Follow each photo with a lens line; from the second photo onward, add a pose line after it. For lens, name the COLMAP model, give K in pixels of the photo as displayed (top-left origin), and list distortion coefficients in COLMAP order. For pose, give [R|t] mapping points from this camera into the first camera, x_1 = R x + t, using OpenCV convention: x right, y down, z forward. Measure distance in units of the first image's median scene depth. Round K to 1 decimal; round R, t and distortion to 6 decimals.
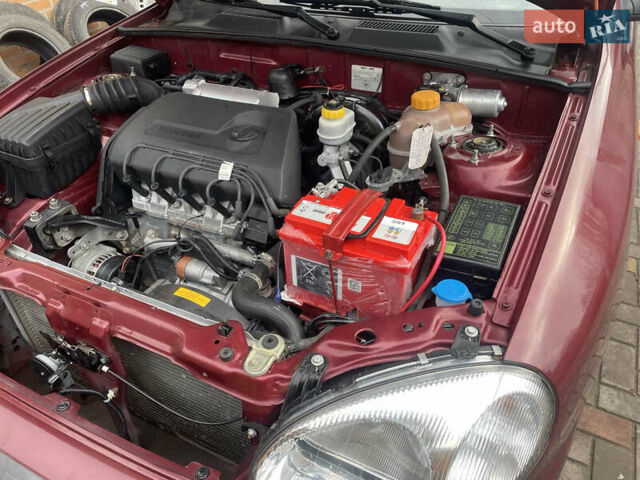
lens RADIAL K [[483.2, 0, 320.4], [0, 483.2, 231.9], [0, 0, 1]] dist [0.094136, -0.123596]
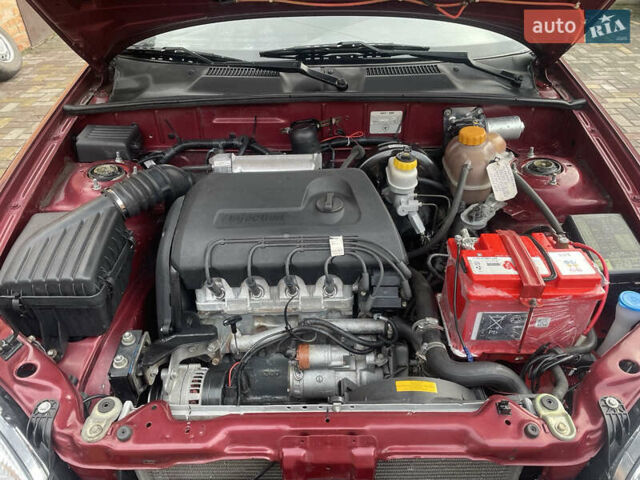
lens RADIAL K [[483.2, 0, 320.4], [0, 483.2, 231.9], [0, 0, 1]] dist [0.094136, -0.123596]
pose [[0.895206, -0.249992, 0.368930, -0.500595], [0.254975, 0.966275, 0.036066, -0.172071], [-0.365504, 0.061782, 0.928757, 0.110284]]
